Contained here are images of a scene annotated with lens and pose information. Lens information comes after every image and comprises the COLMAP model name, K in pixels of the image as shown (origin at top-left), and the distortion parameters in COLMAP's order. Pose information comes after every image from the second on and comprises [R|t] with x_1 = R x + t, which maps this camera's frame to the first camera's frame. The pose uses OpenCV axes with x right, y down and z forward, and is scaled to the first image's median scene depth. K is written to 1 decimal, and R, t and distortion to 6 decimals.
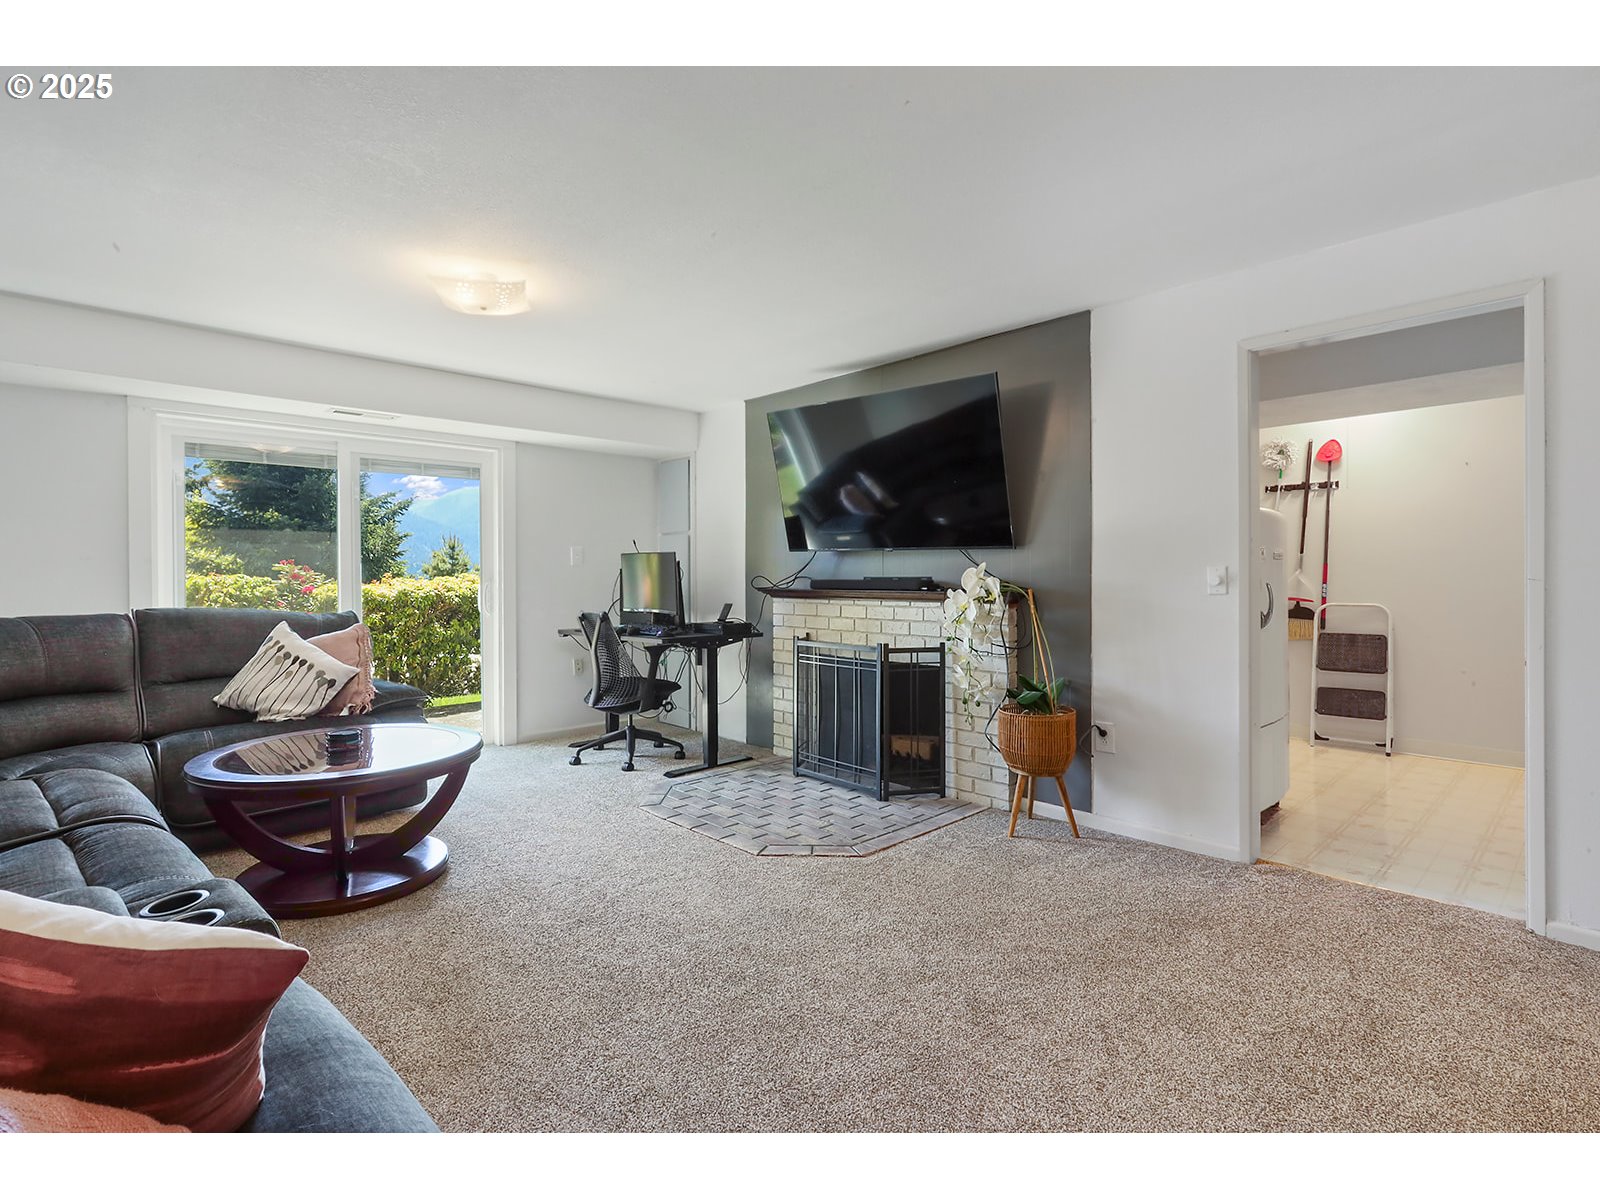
lens RADIAL K [[767.1, 0, 796.6], [0, 767.1, 586.6], [0, 0, 1]] dist [-0.004593, 0.001488]
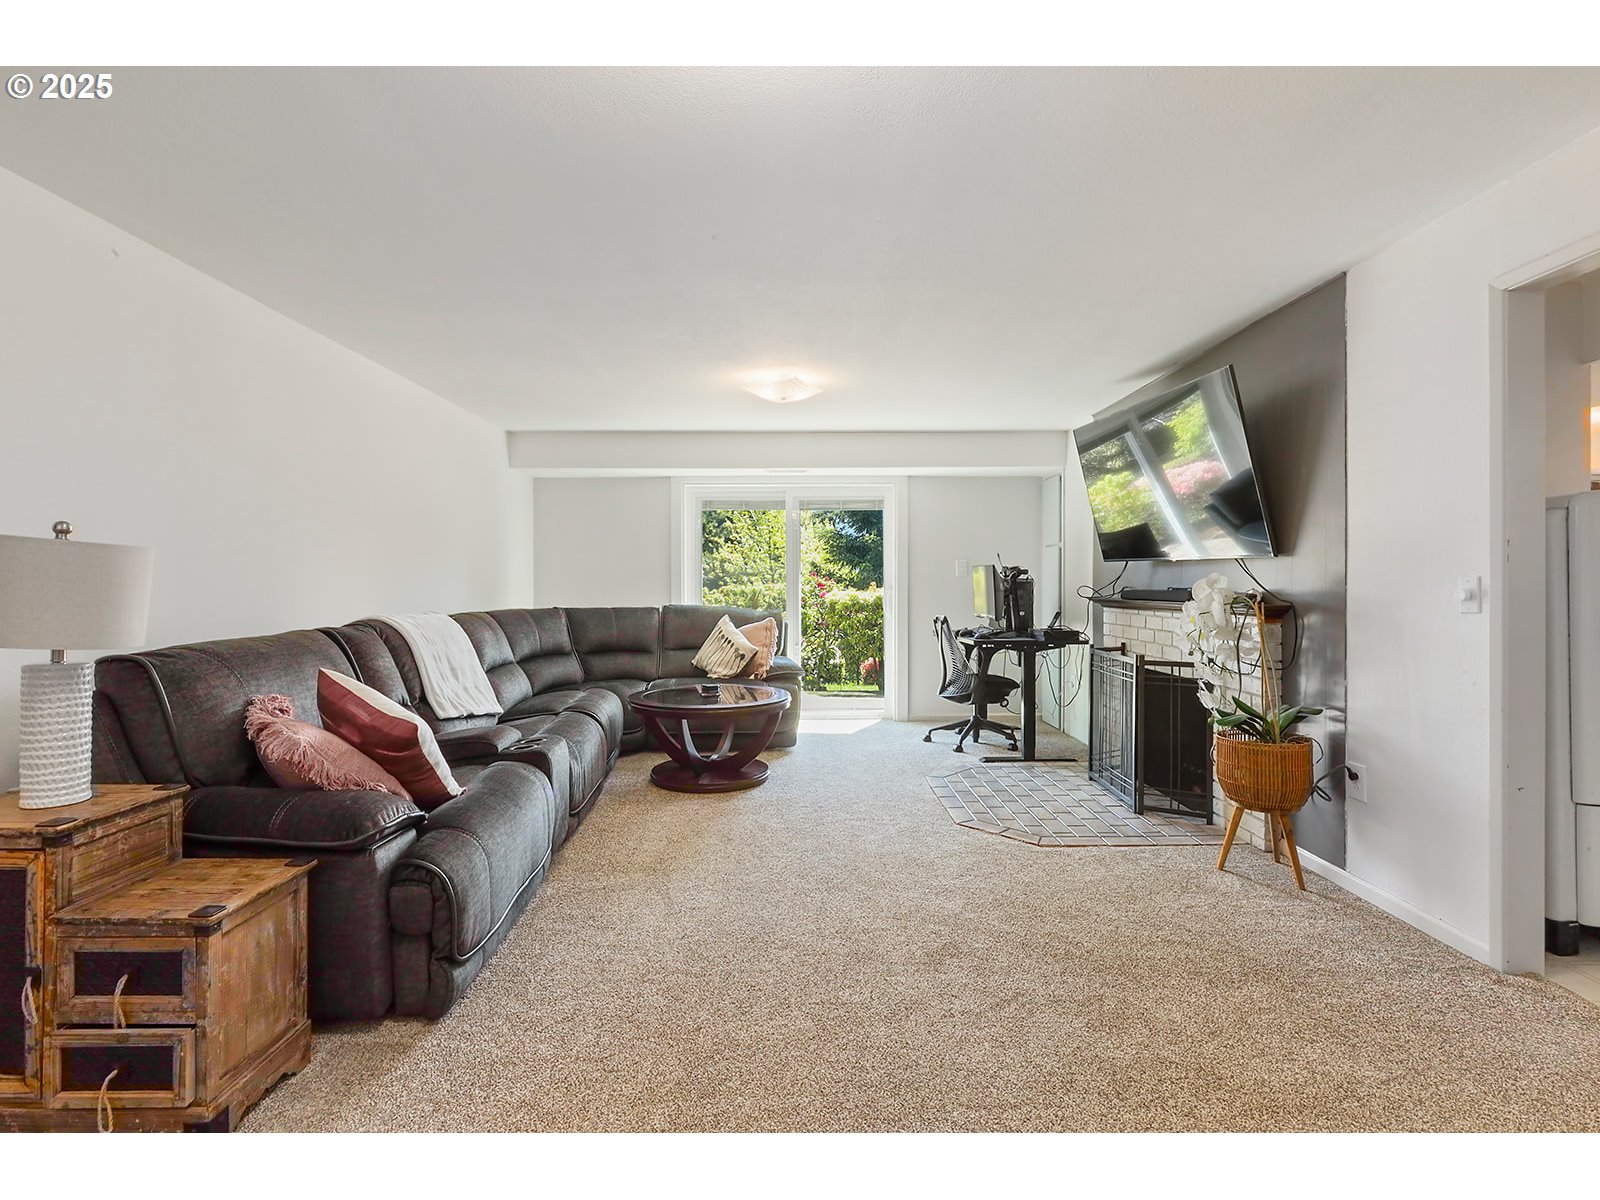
lens RADIAL K [[767.1, 0, 813.7], [0, 767.1, 595.3], [0, 0, 1]] dist [-0.004593, 0.001488]
pose [[0.735064, 0.011704, -0.677897, 0.494662], [-0.010751, 0.999926, 0.005607, -0.003626], [0.677912, 0.003166, 0.735136, -0.011549]]
